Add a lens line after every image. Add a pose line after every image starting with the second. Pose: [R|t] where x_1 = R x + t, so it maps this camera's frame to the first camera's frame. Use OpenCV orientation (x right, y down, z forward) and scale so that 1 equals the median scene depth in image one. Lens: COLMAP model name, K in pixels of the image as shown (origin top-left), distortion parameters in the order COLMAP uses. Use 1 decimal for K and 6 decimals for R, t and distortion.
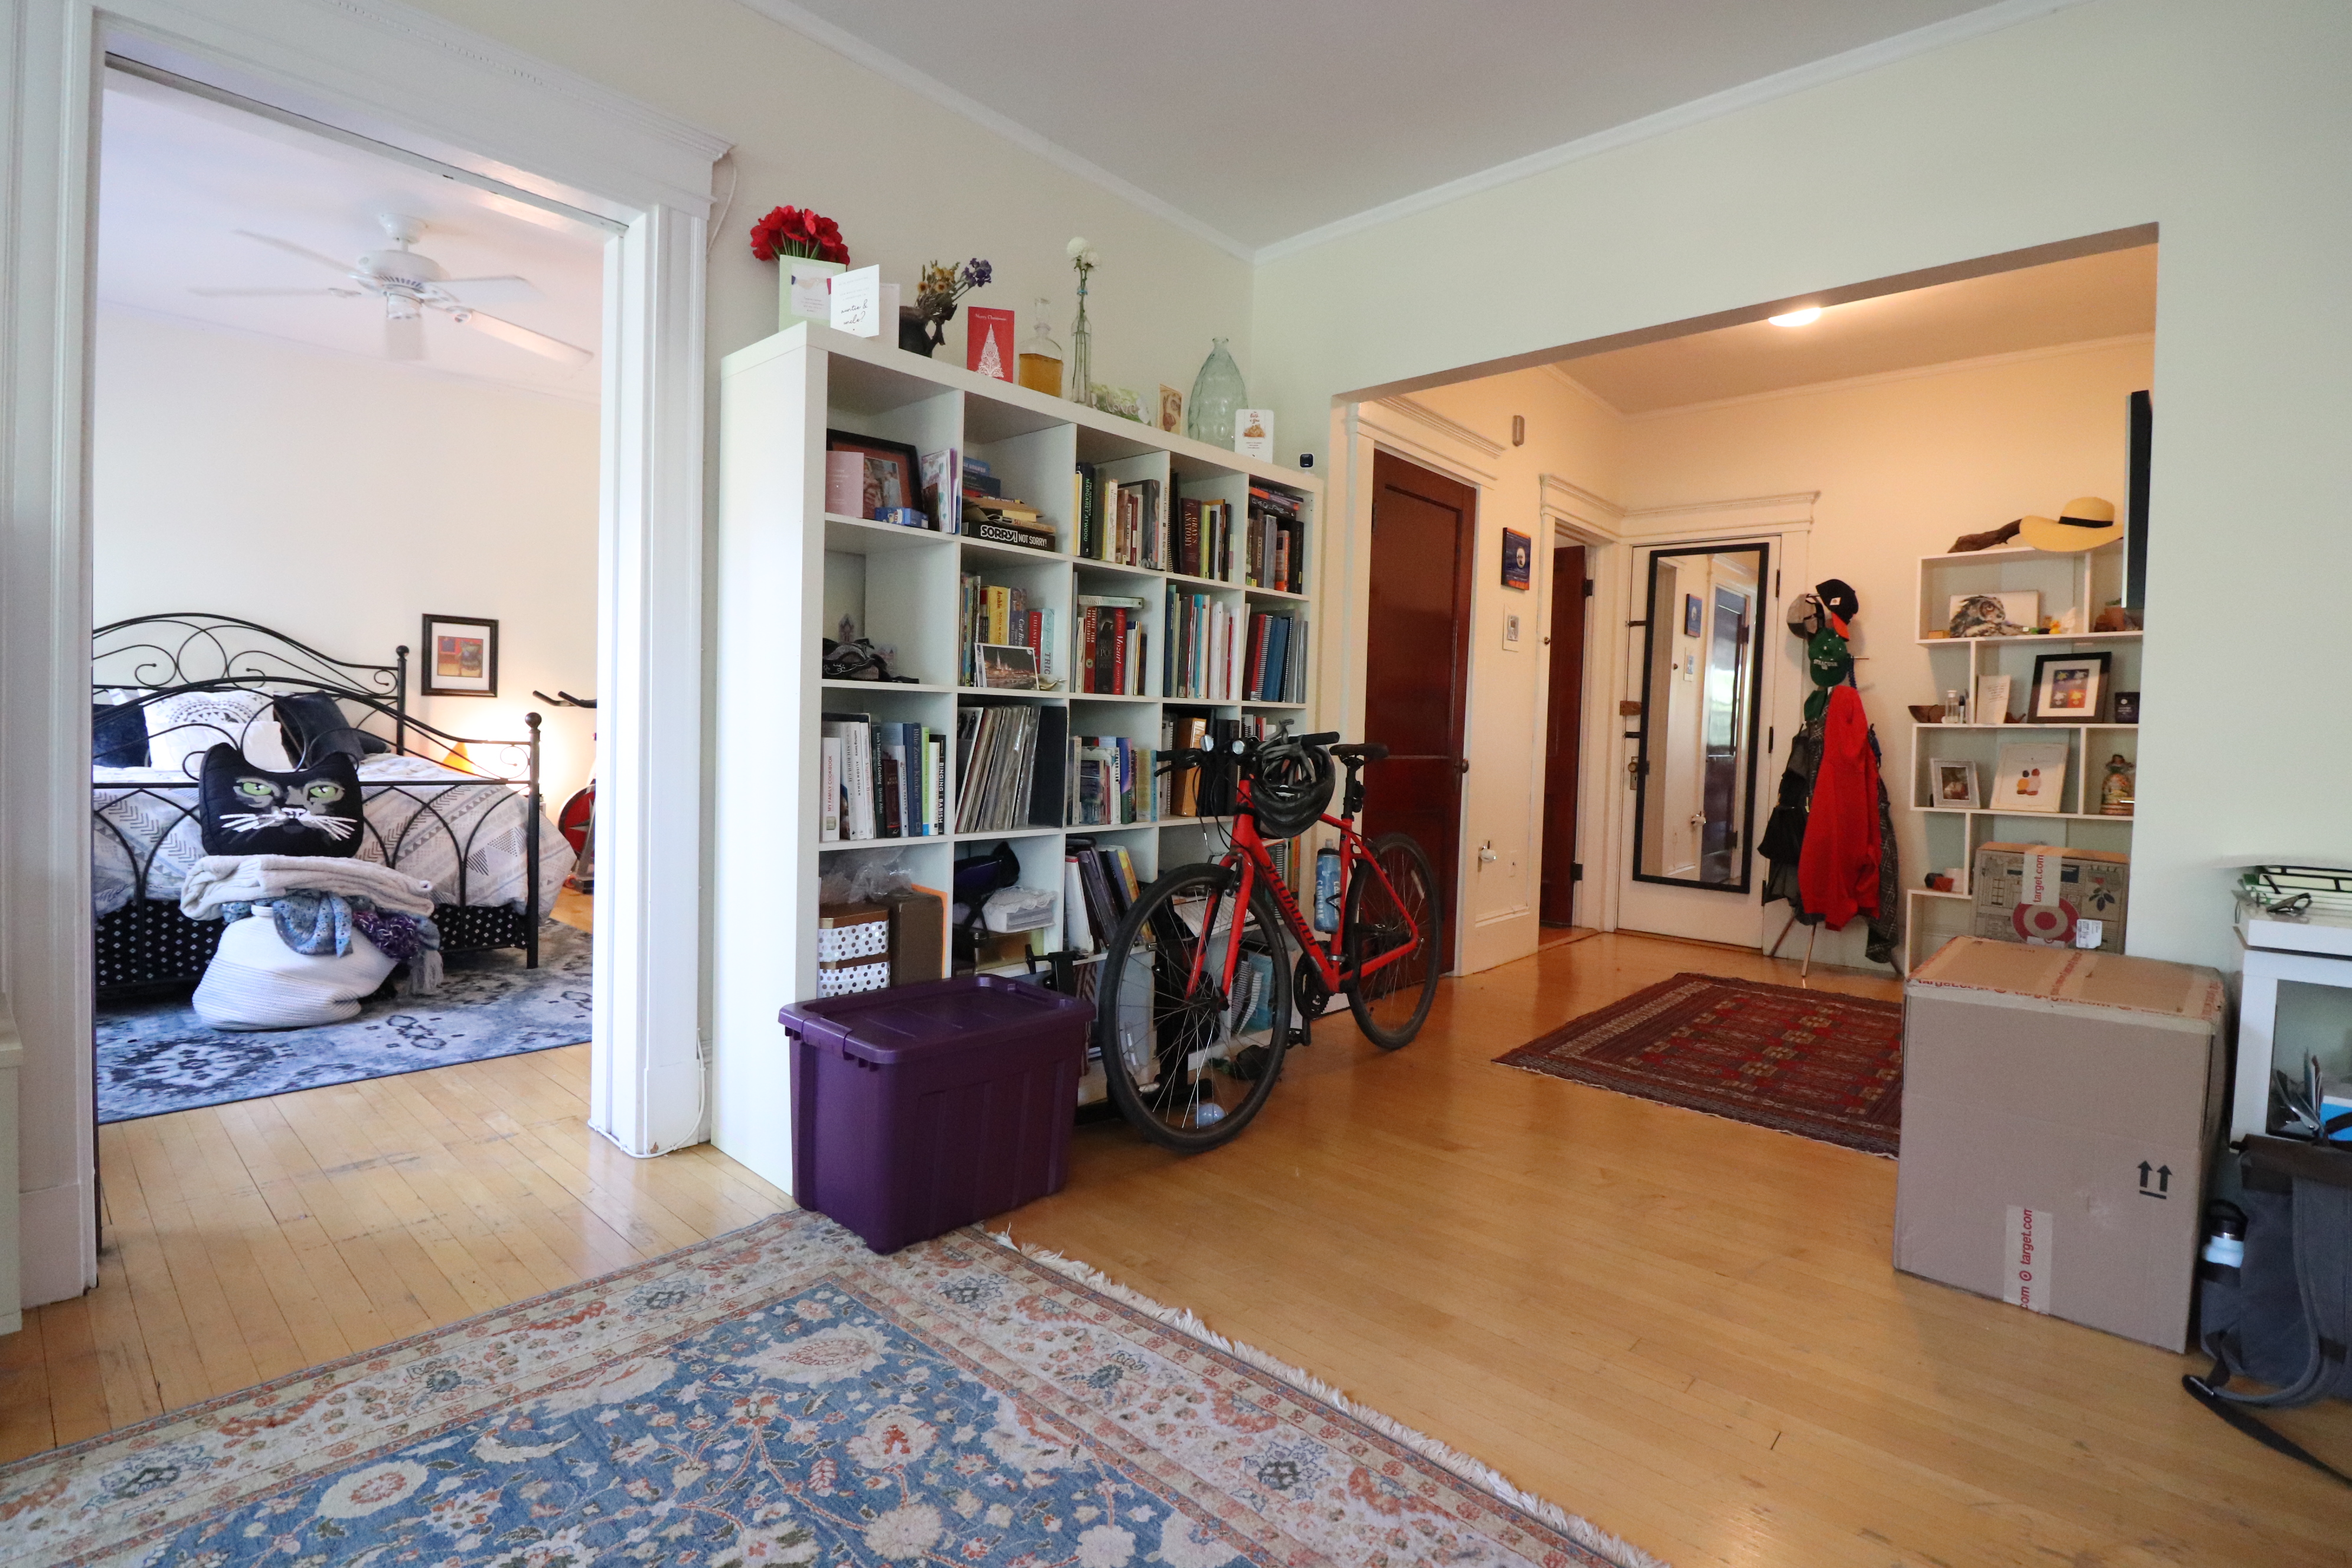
lens RADIAL K [[1086.7, 0, 1177.2], [0, 1086.7, 761.6], [0, 0, 1]] dist [-0.008308, -0.008625]
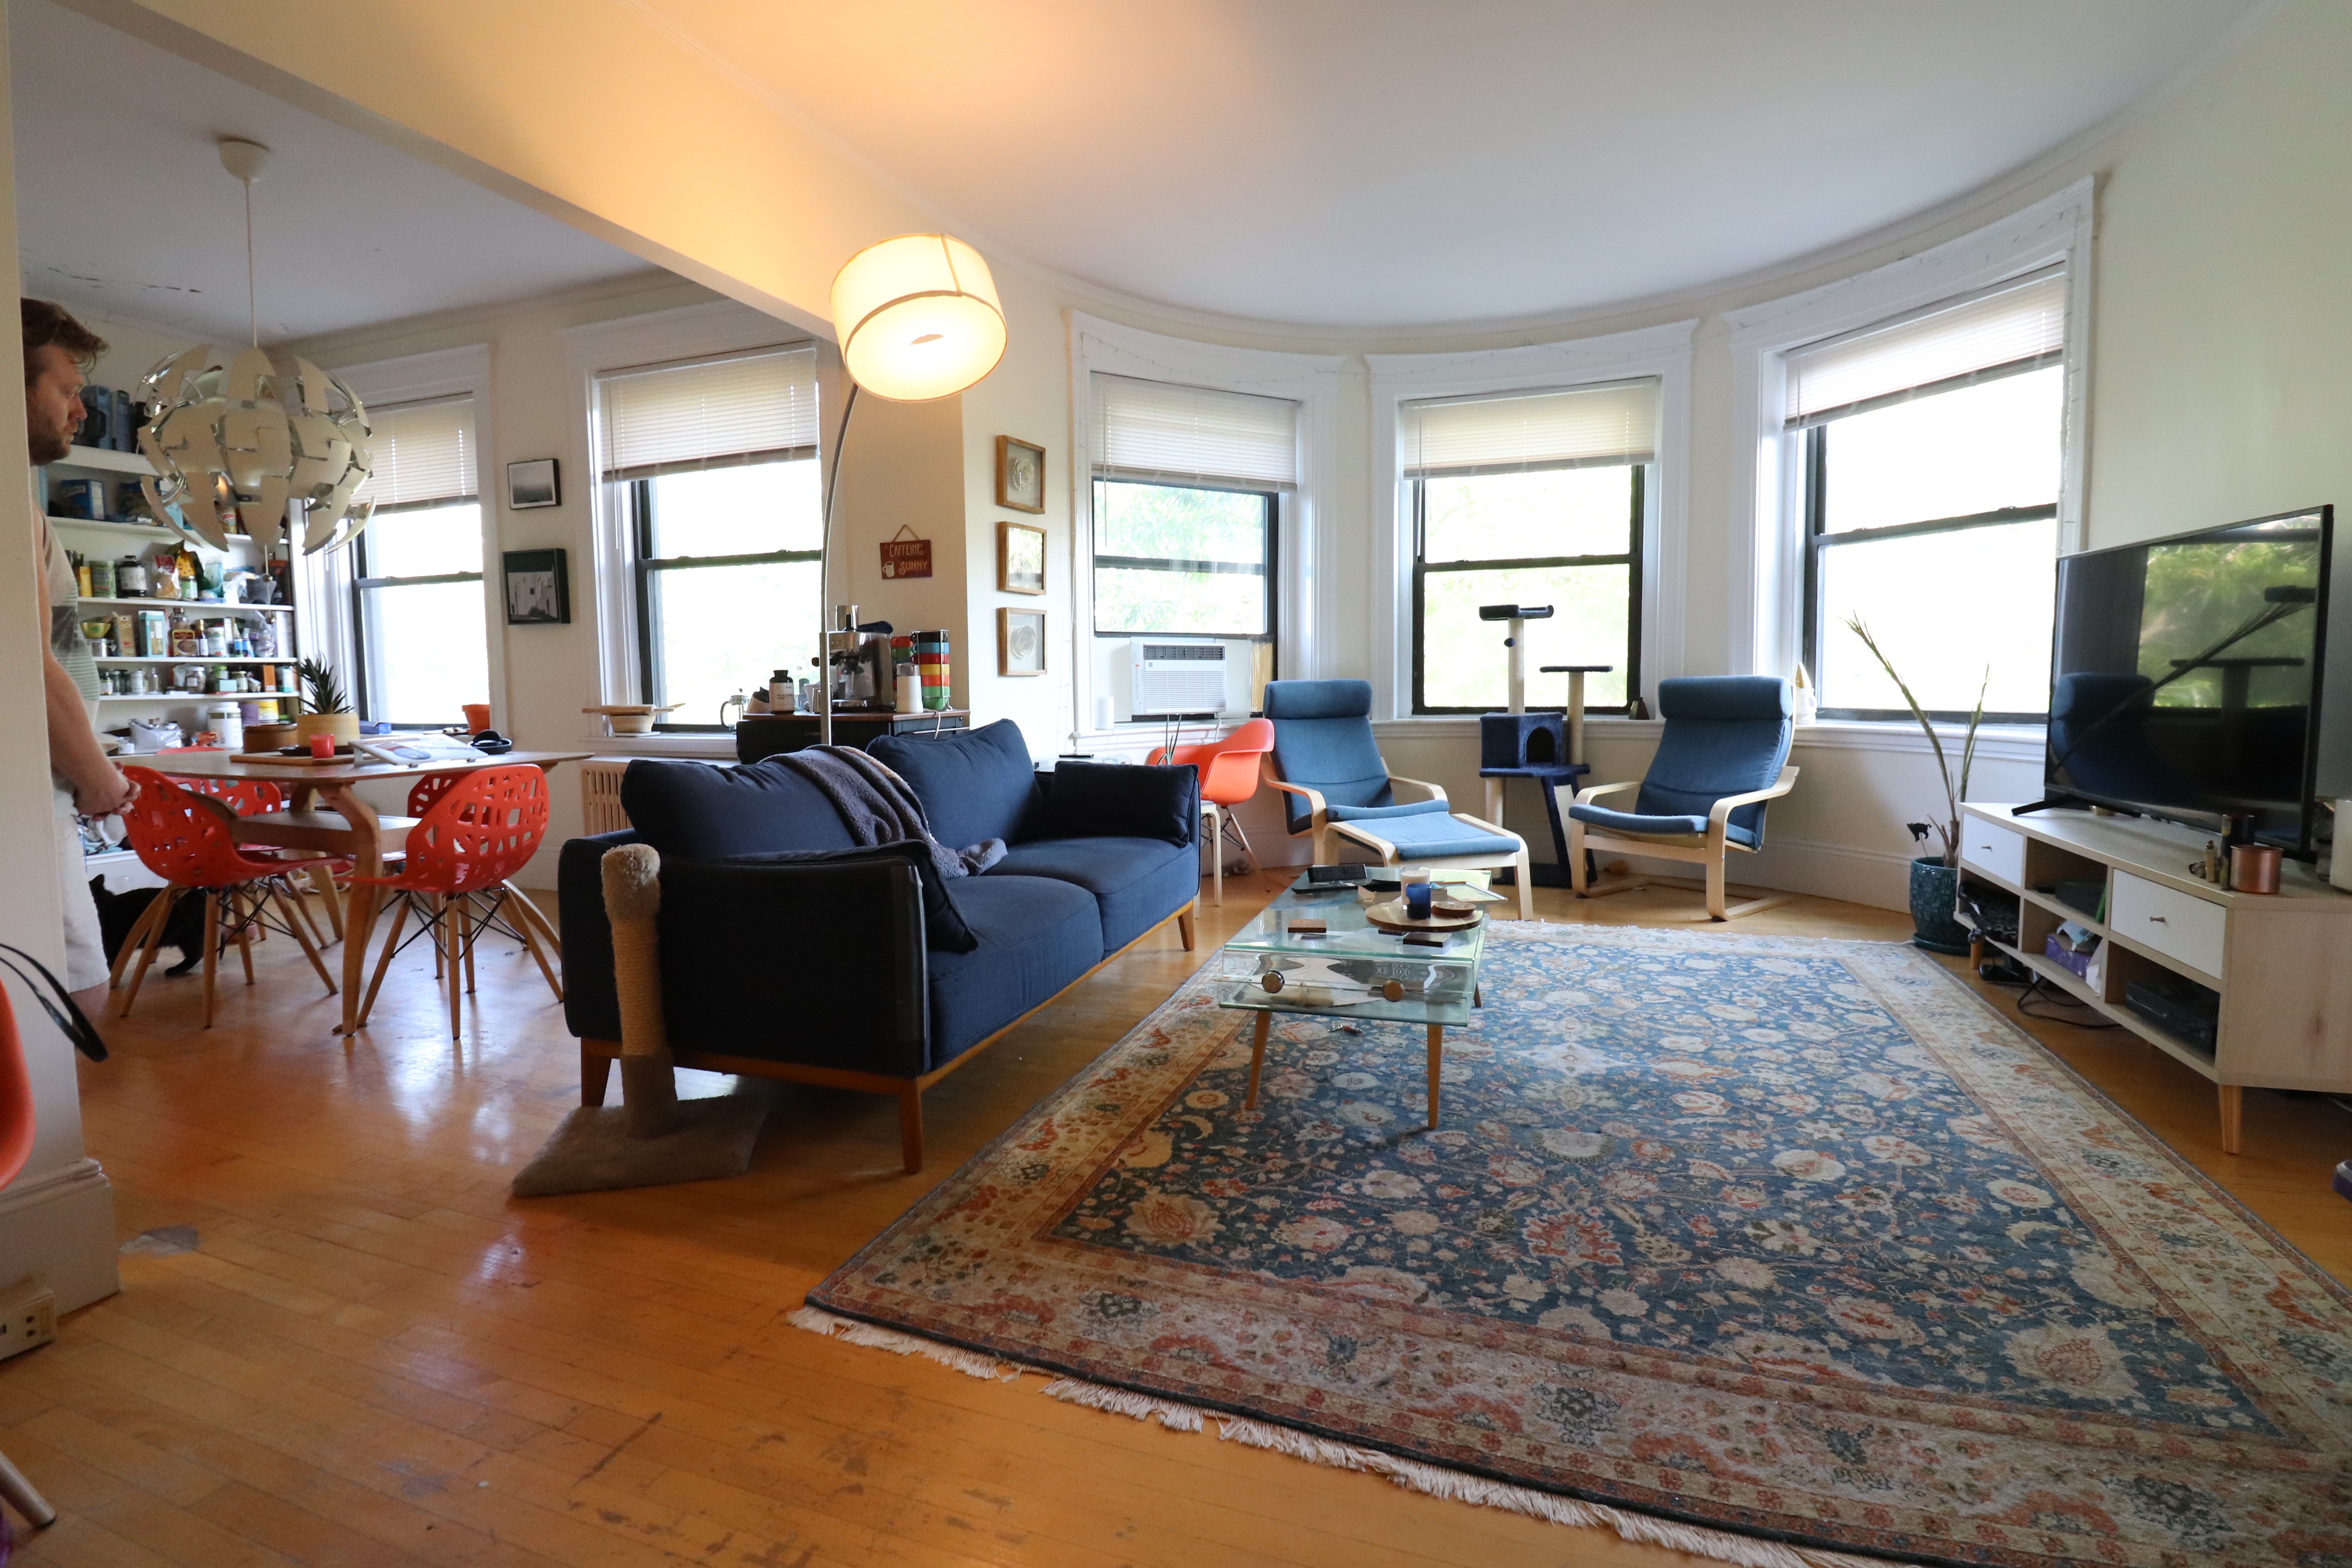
lens RADIAL K [[1086.7, 0, 1174.9], [0, 1086.7, 765.5], [0, 0, 1]] dist [-0.008308, -0.008625]
pose [[-0.924789, 0.009805, -0.380354, 0.847419], [-0.029678, 0.994763, 0.097803, -0.016149], [0.379321, 0.101735, -0.919655, 1.787290]]
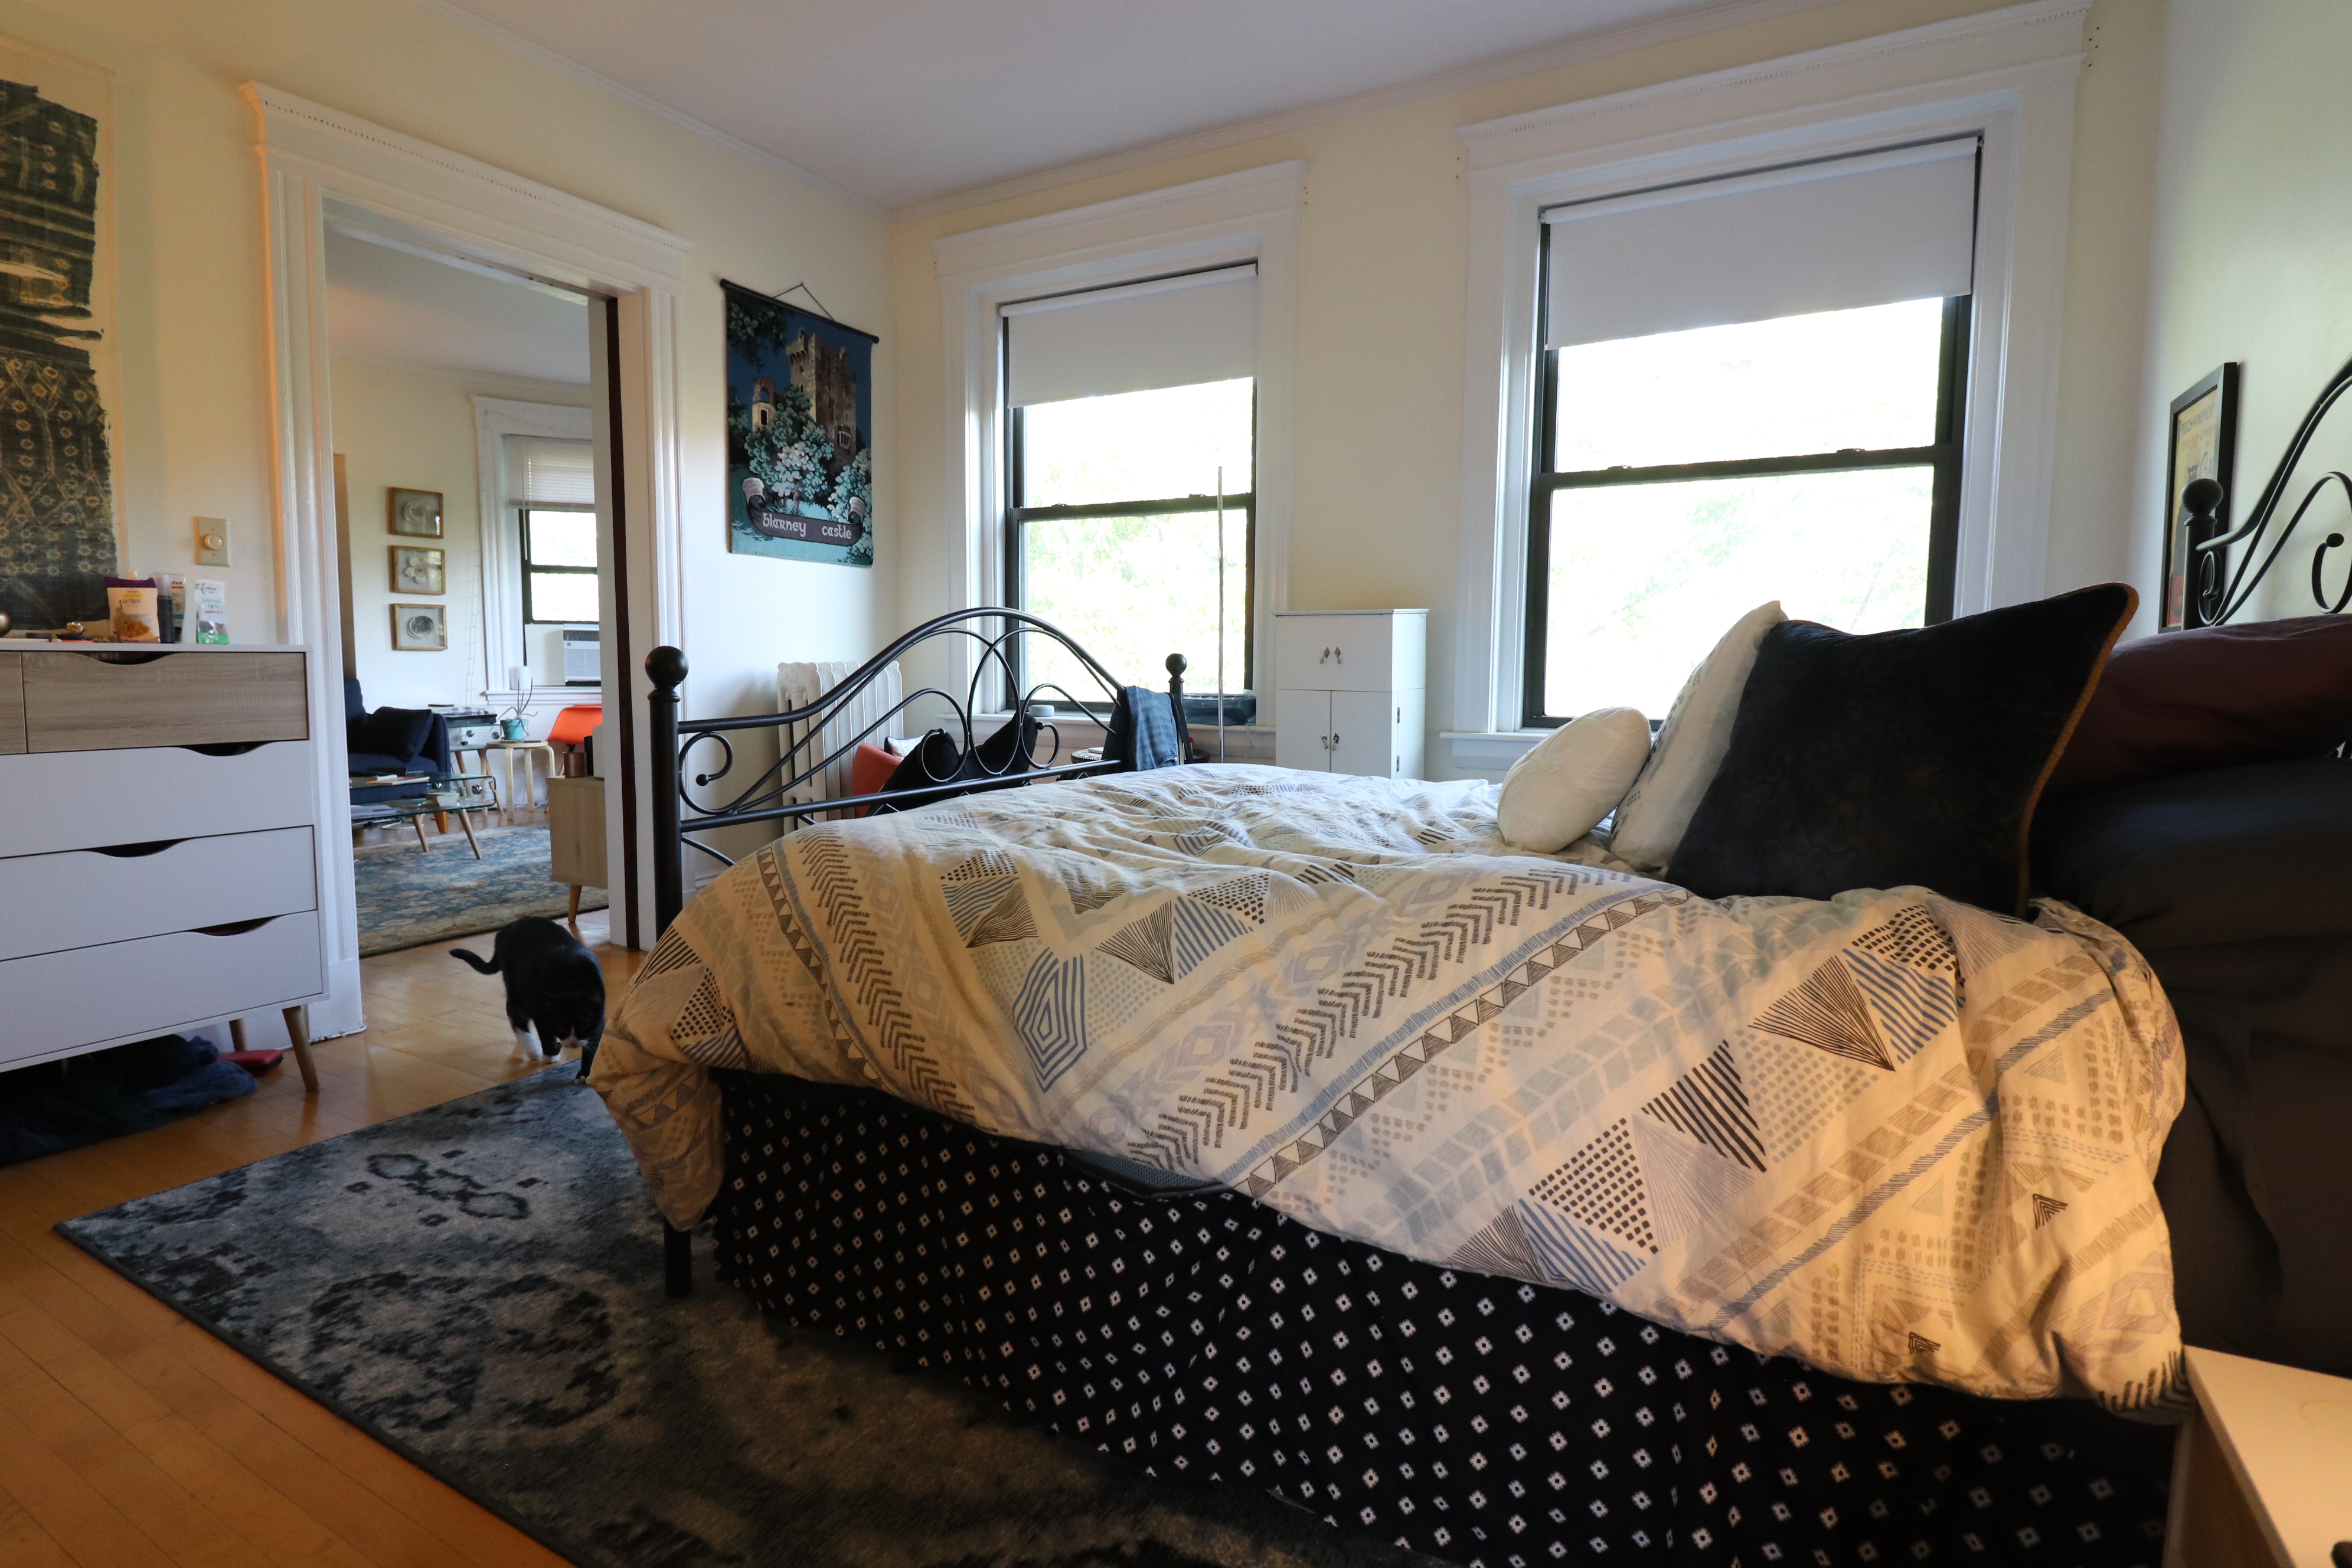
lens RADIAL K [[1149.0, 0, 1167.3], [0, 1149.0, 767.2], [0, 0, 1]] dist [0.000112, -0.011180]
pose [[-0.973528, -0.019926, -0.227697, -1.960488], [-0.047066, 0.992320, 0.114395, -0.166642], [0.223668, 0.122084, -0.966989, 4.177336]]
